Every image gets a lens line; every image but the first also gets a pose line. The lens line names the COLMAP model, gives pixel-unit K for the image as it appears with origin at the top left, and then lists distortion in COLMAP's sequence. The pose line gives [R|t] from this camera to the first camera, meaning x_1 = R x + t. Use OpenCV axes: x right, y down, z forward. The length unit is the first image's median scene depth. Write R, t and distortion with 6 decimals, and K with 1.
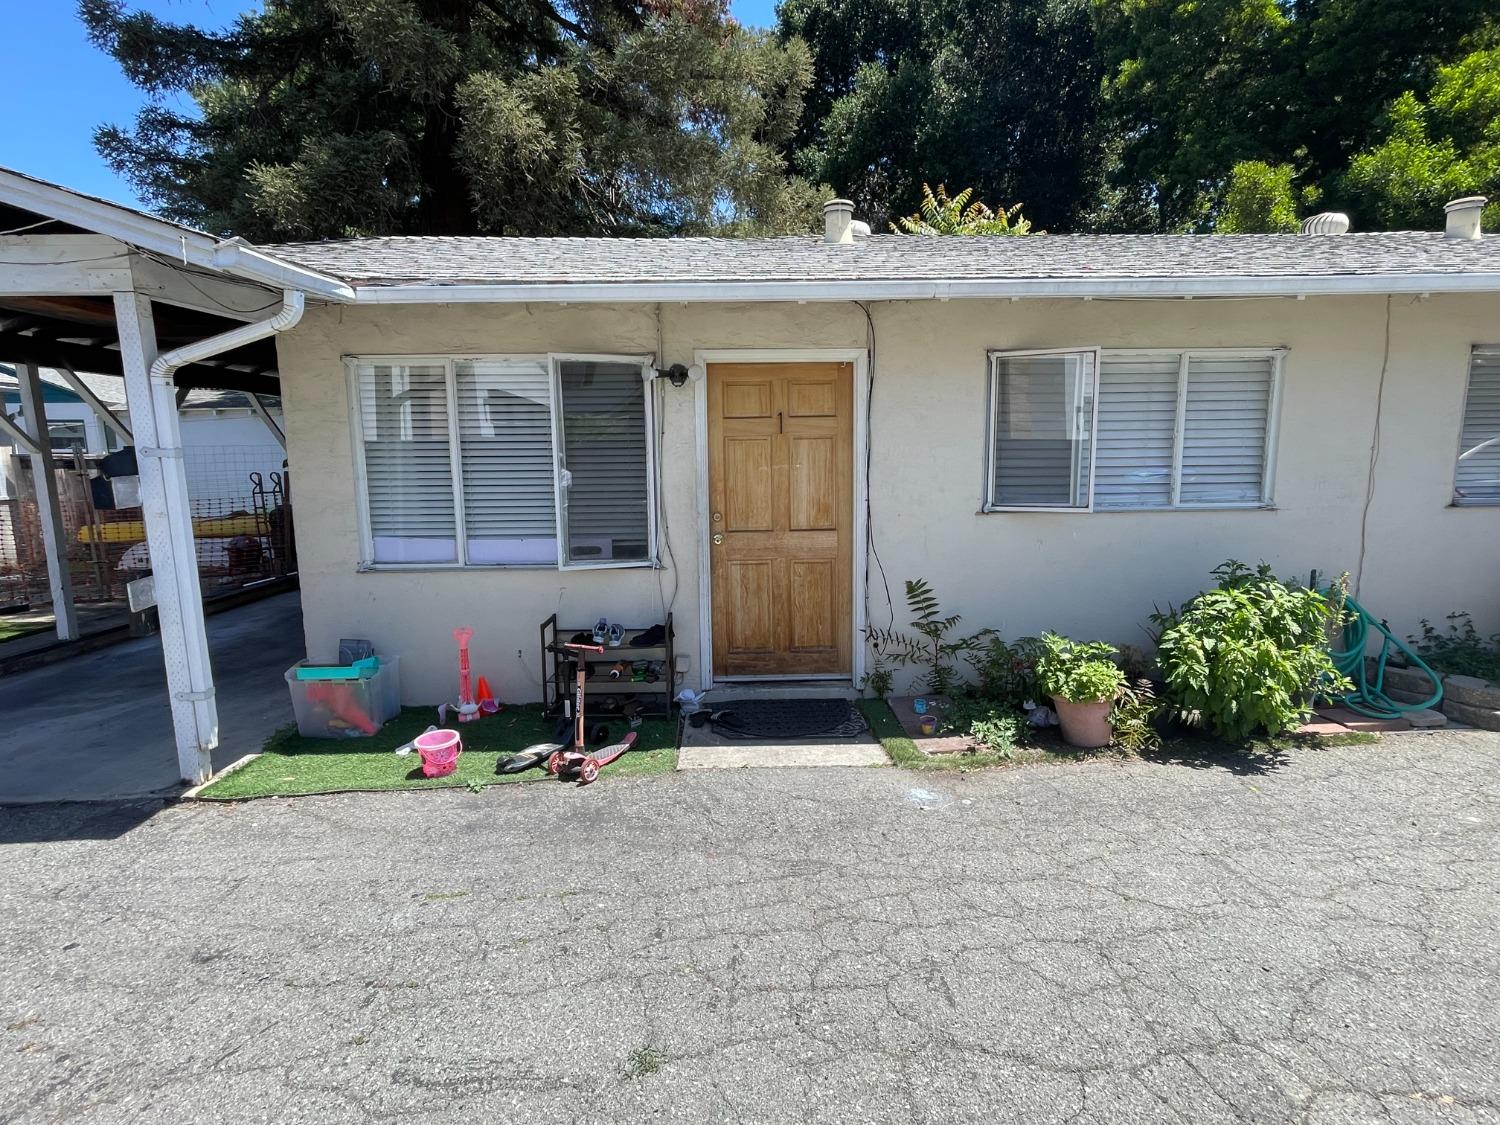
lens RADIAL K [[735.0, 0, 750.1], [0, 735.0, 559.6], [0, 0, 1]] dist [-0.002277, 0.000695]
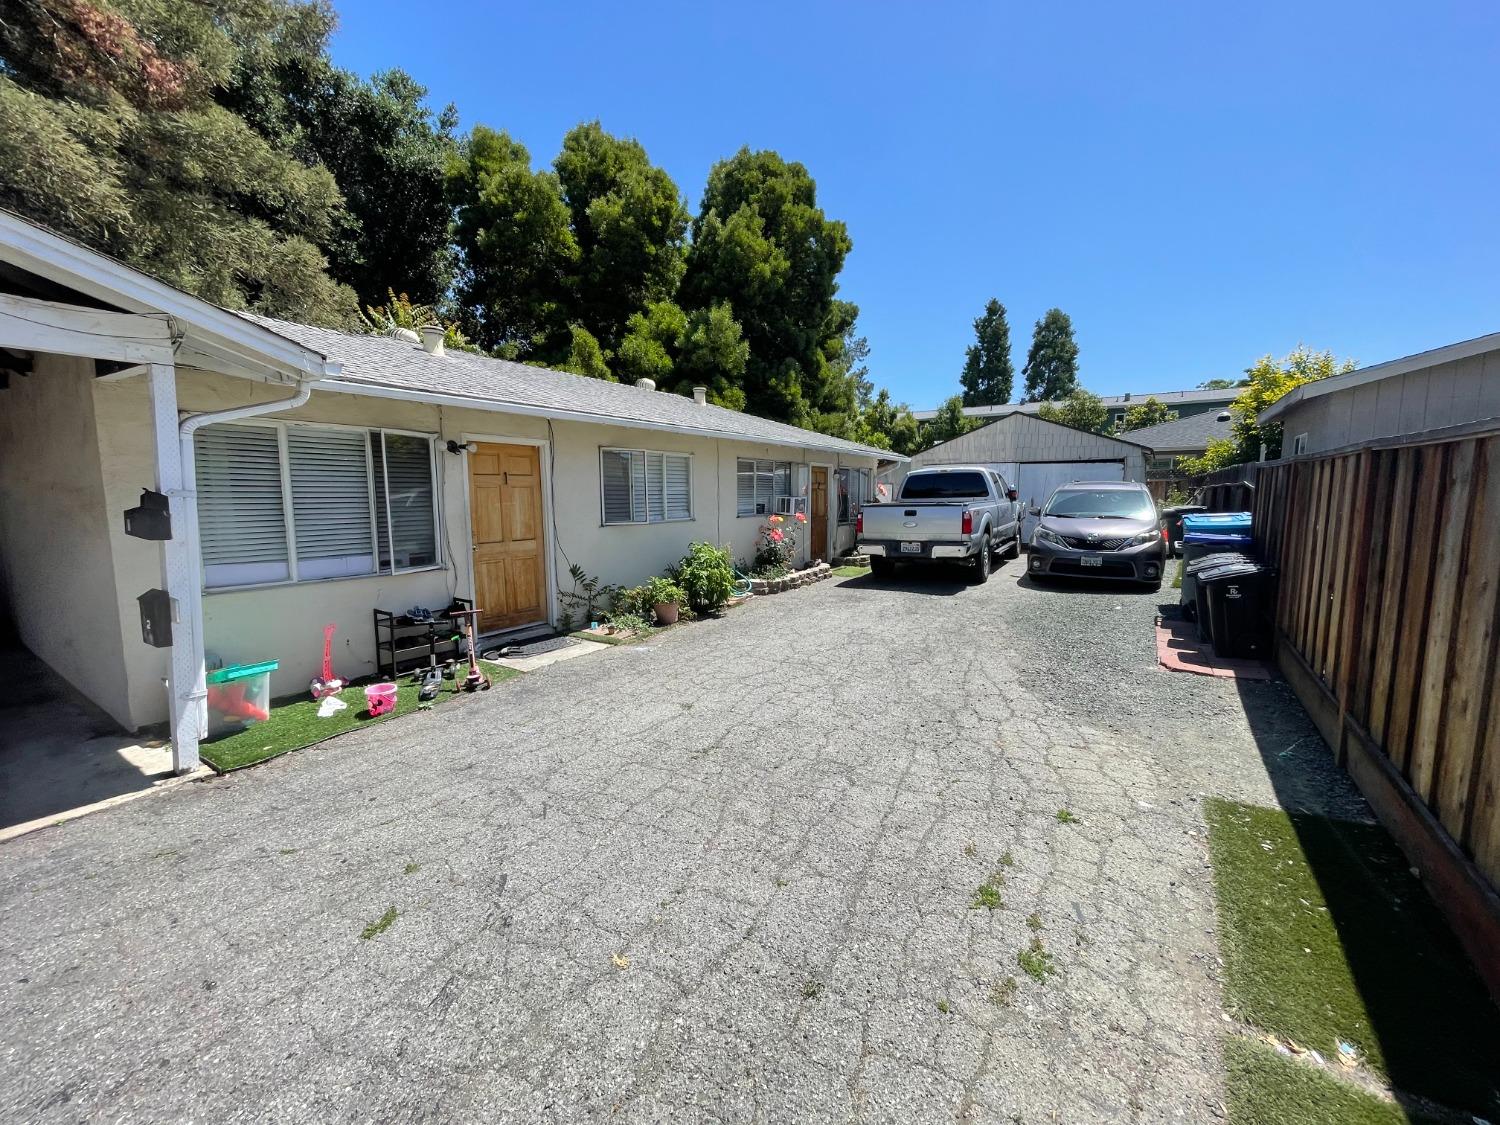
lens RADIAL K [[599.8, 0, 750.0], [0, 599.8, 560.3], [0, 0, 1]] dist [-0.000990, -0.000038]
pose [[0.567417, -0.082713, 0.819266, -0.793390], [0.113145, 0.993337, 0.021923, 0.037768], [-0.815620, 0.080256, 0.572994, -0.252090]]
